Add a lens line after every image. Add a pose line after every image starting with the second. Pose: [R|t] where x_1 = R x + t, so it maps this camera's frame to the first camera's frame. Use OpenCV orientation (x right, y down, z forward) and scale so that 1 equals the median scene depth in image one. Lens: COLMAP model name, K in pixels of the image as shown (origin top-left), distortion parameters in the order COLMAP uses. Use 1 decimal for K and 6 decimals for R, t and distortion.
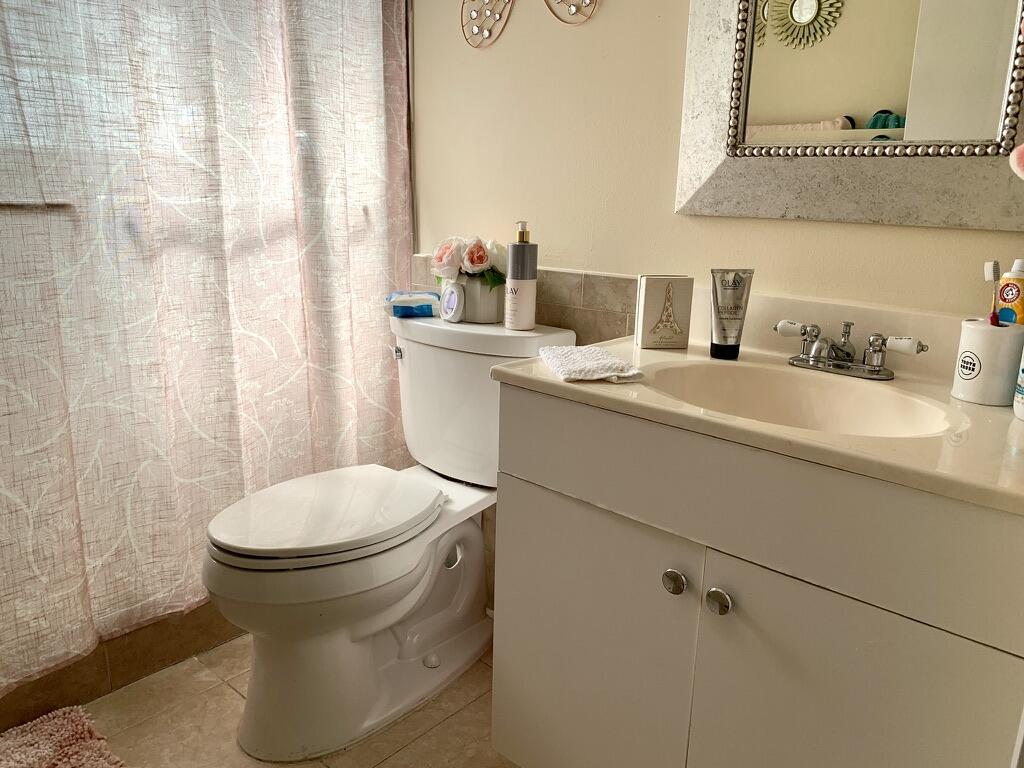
lens RADIAL K [[787.4, 0, 503.4], [0, 787.4, 388.8], [0, 0, 1]] dist [0.036442, -0.056694]
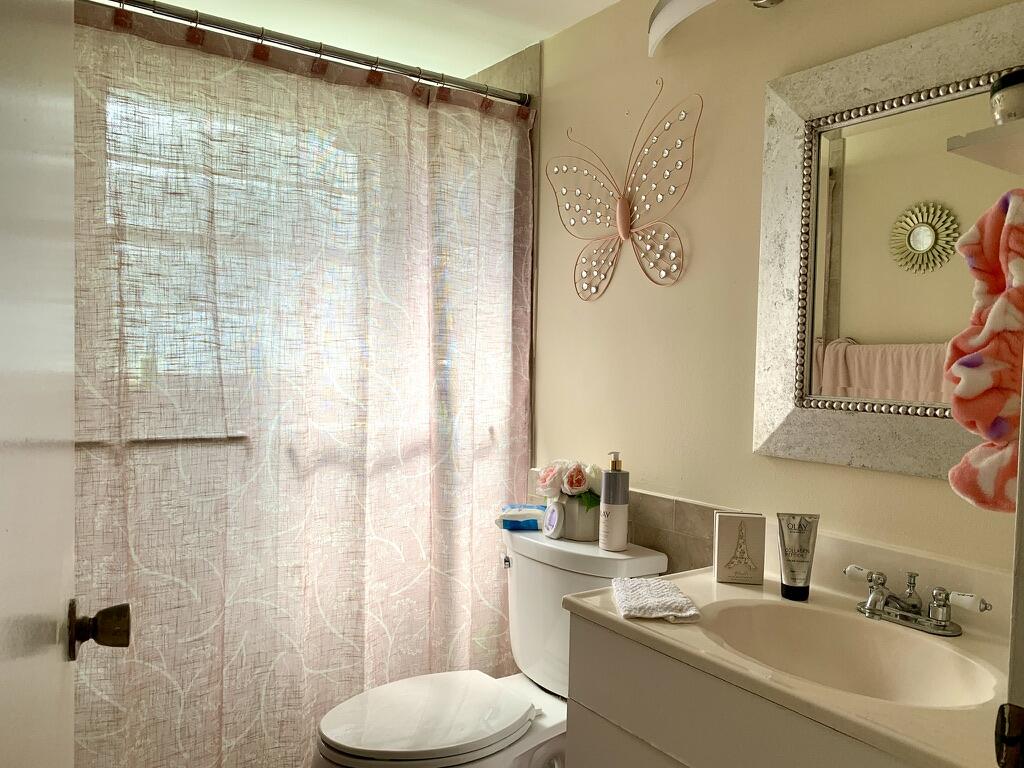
lens RADIAL K [[787.4, 0, 512.8], [0, 787.4, 375.1], [0, 0, 1]] dist [0.036442, -0.056694]
pose [[0.977454, 0.005869, -0.211066, 0.118340], [-0.053805, 0.973538, -0.222102, -0.064579], [0.204178, 0.228451, 0.951904, -0.119093]]
